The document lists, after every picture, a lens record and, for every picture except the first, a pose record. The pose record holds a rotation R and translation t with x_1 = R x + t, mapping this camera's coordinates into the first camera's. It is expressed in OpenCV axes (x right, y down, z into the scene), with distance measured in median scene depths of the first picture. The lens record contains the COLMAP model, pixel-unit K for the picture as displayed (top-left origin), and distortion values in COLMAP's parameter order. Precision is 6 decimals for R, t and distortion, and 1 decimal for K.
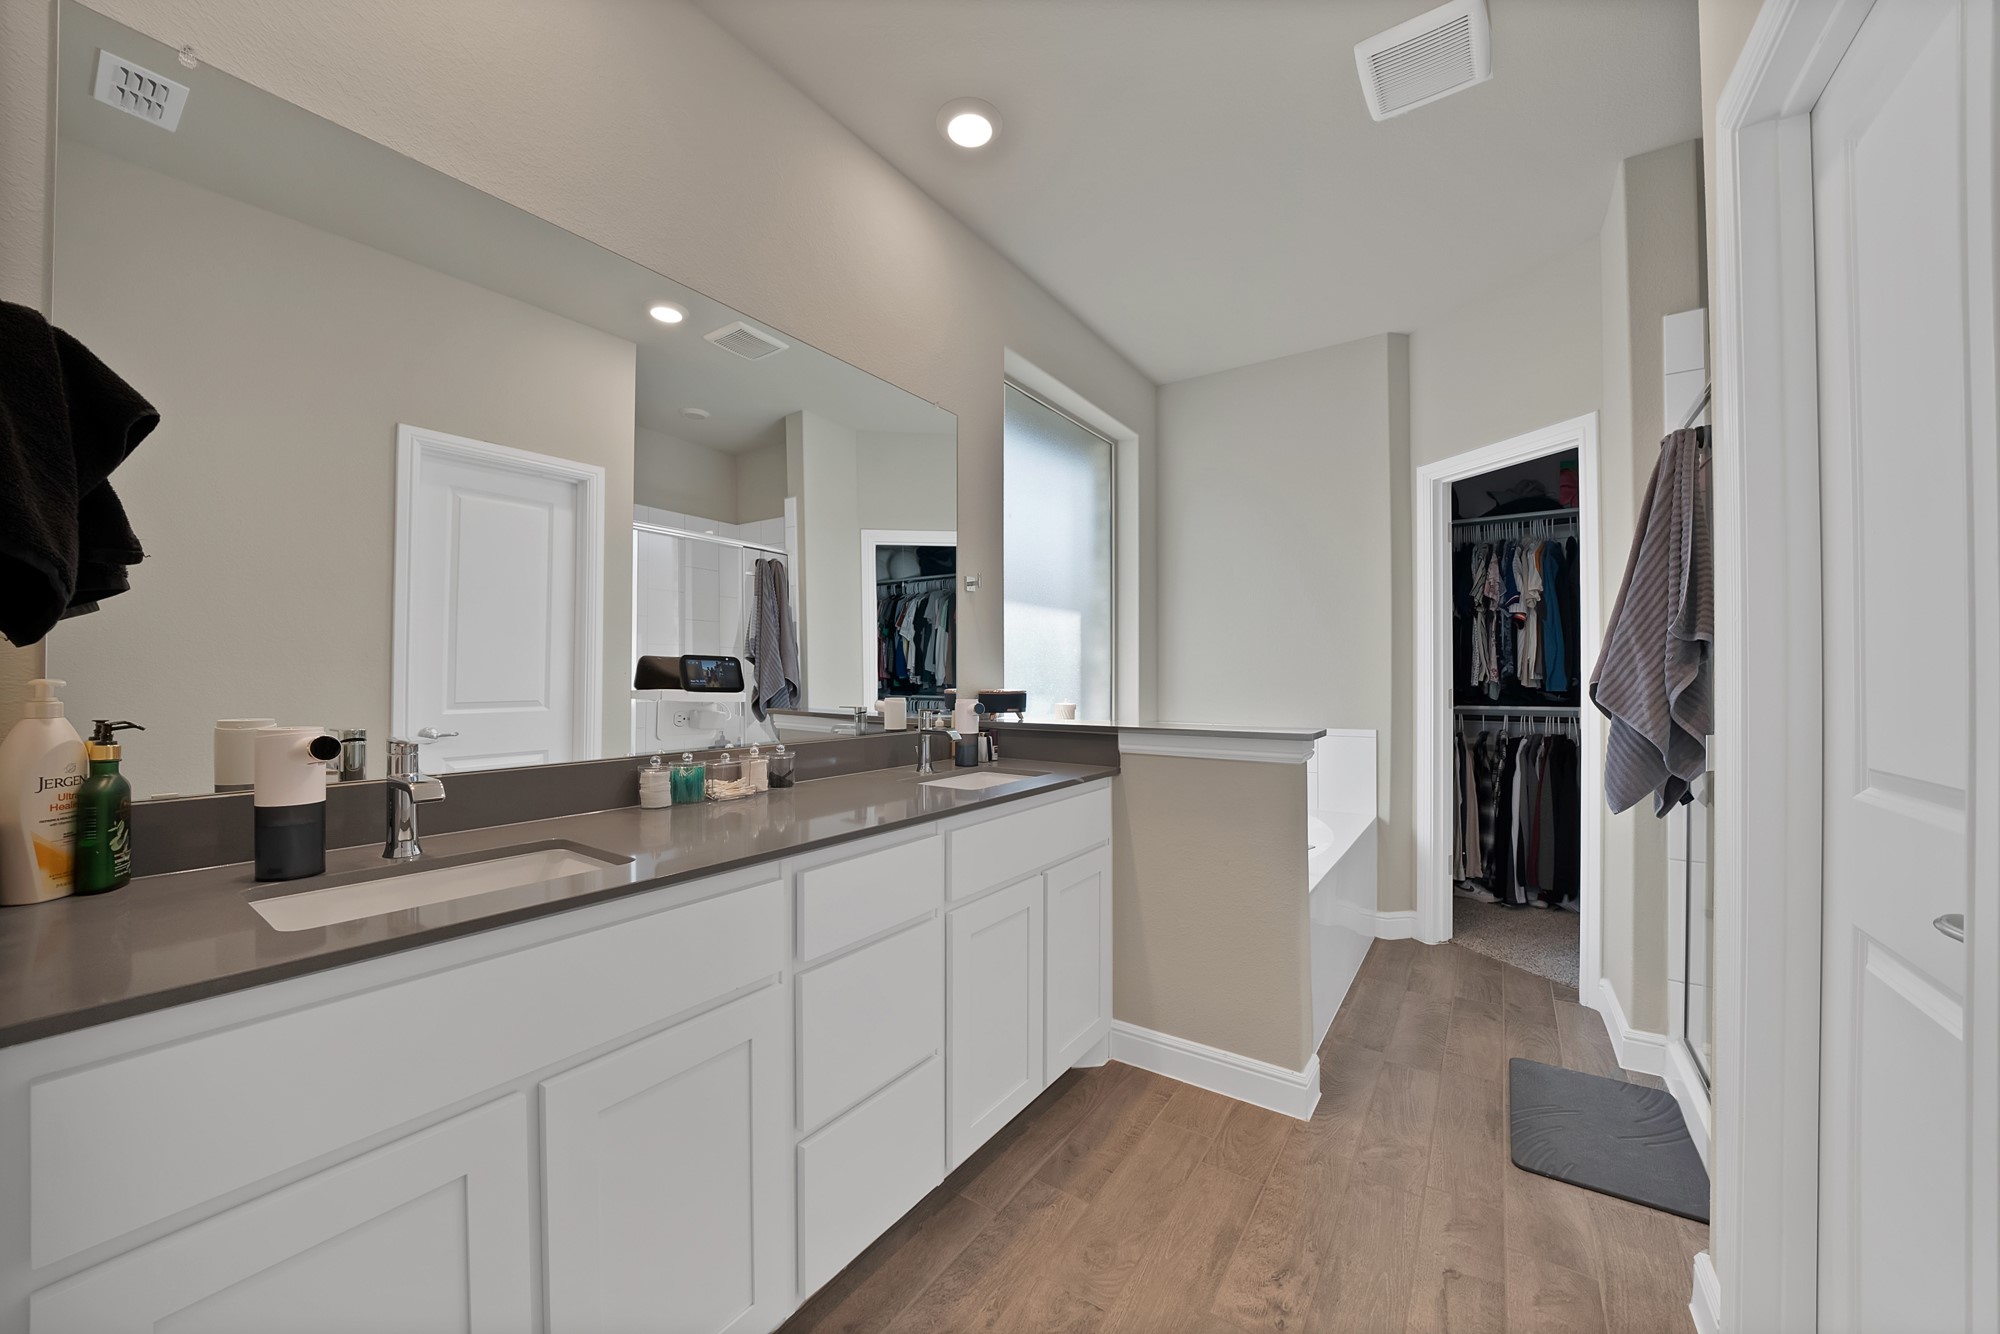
lens RADIAL K [[722.2, 0, 997.7], [0, 722.2, 675.3], [0, 0, 1]] dist [-0.020204, 0.000183]
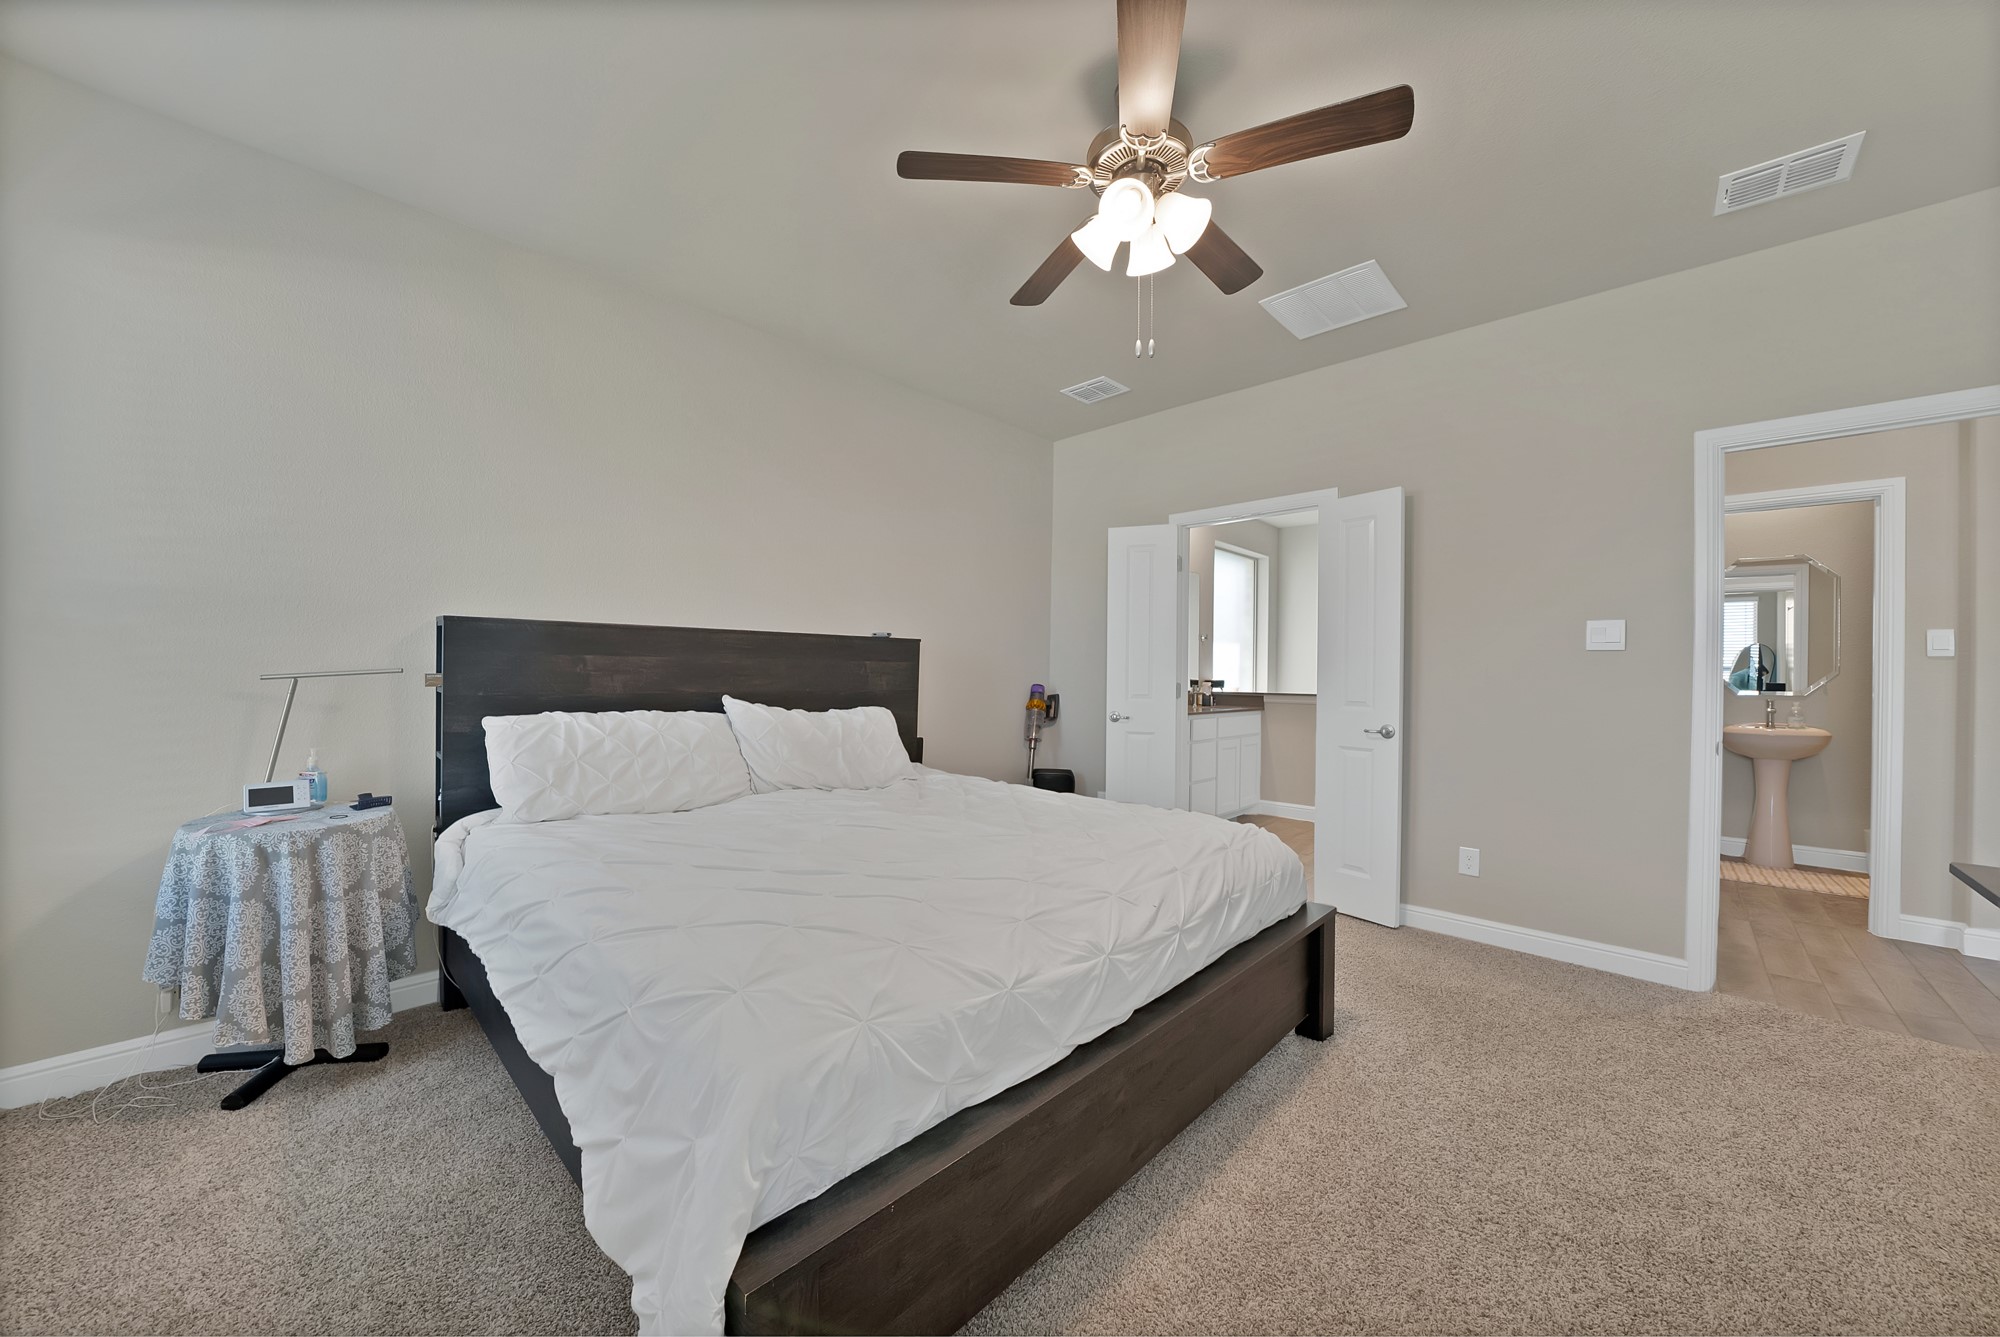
lens RADIAL K [[701.8, 0, 998.8], [0, 701.8, 679.2], [0, 0, 1]] dist [-0.015890, -0.000007]
pose [[0.988220, 0.005473, -0.152944, -0.388529], [-0.002223, 0.999768, 0.021410, -0.032804], [0.153025, -0.020818, 0.988003, -1.653551]]
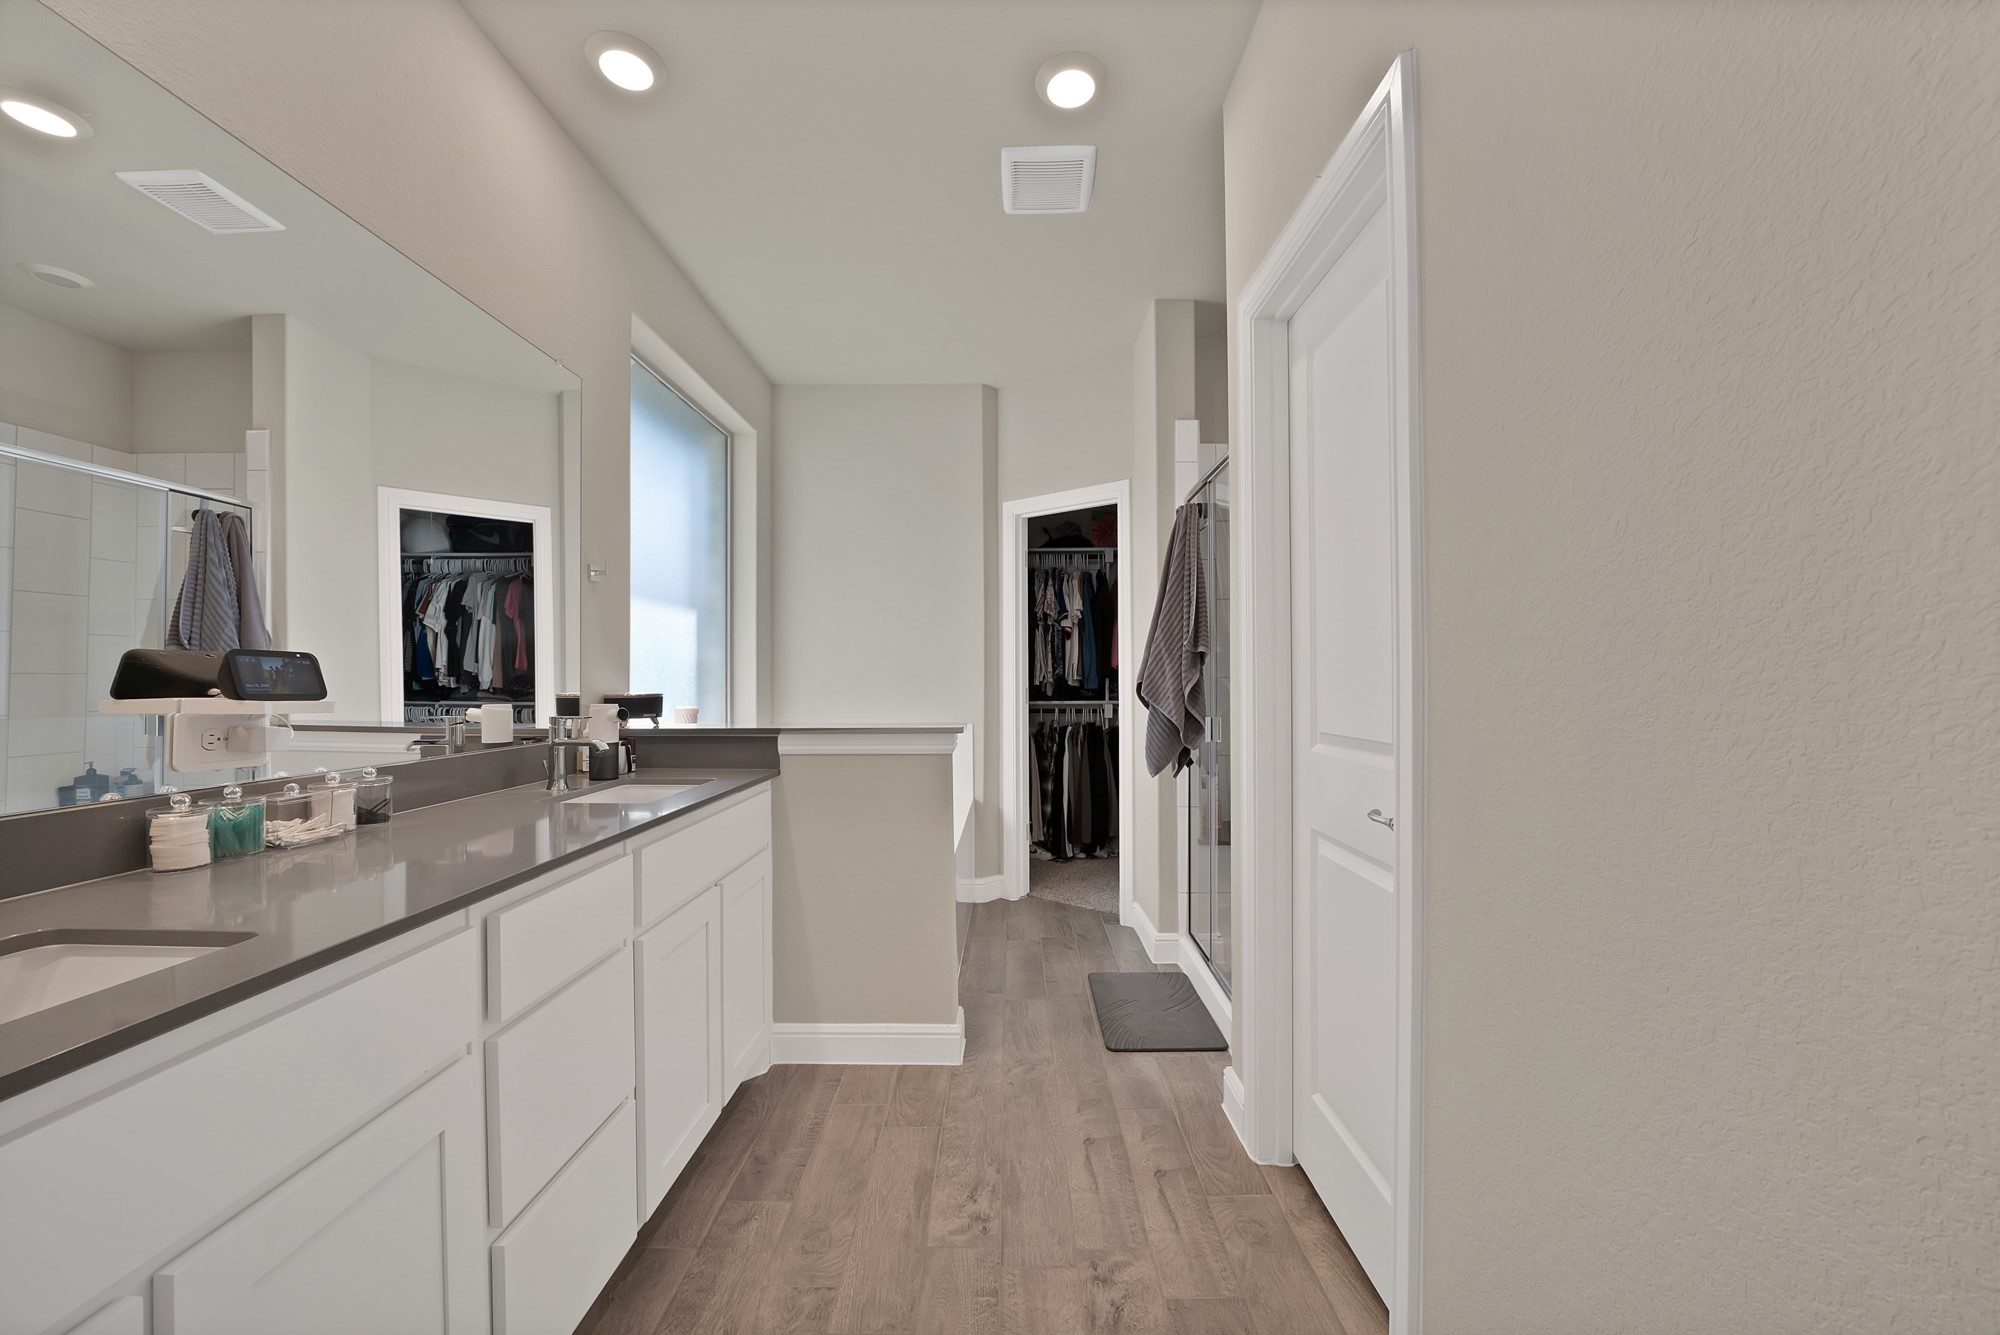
lens RADIAL K [[740.0, 0, 980.1], [0, 740.0, 674.5], [0, 0, 1]] dist [-0.019560, -0.000040]
pose [[0.834381, 0.000718, 0.551187, -0.145718], [0.000230, 0.999999, -0.001652, -0.001199], [-0.551187, 0.001505, 0.834380, -0.005400]]
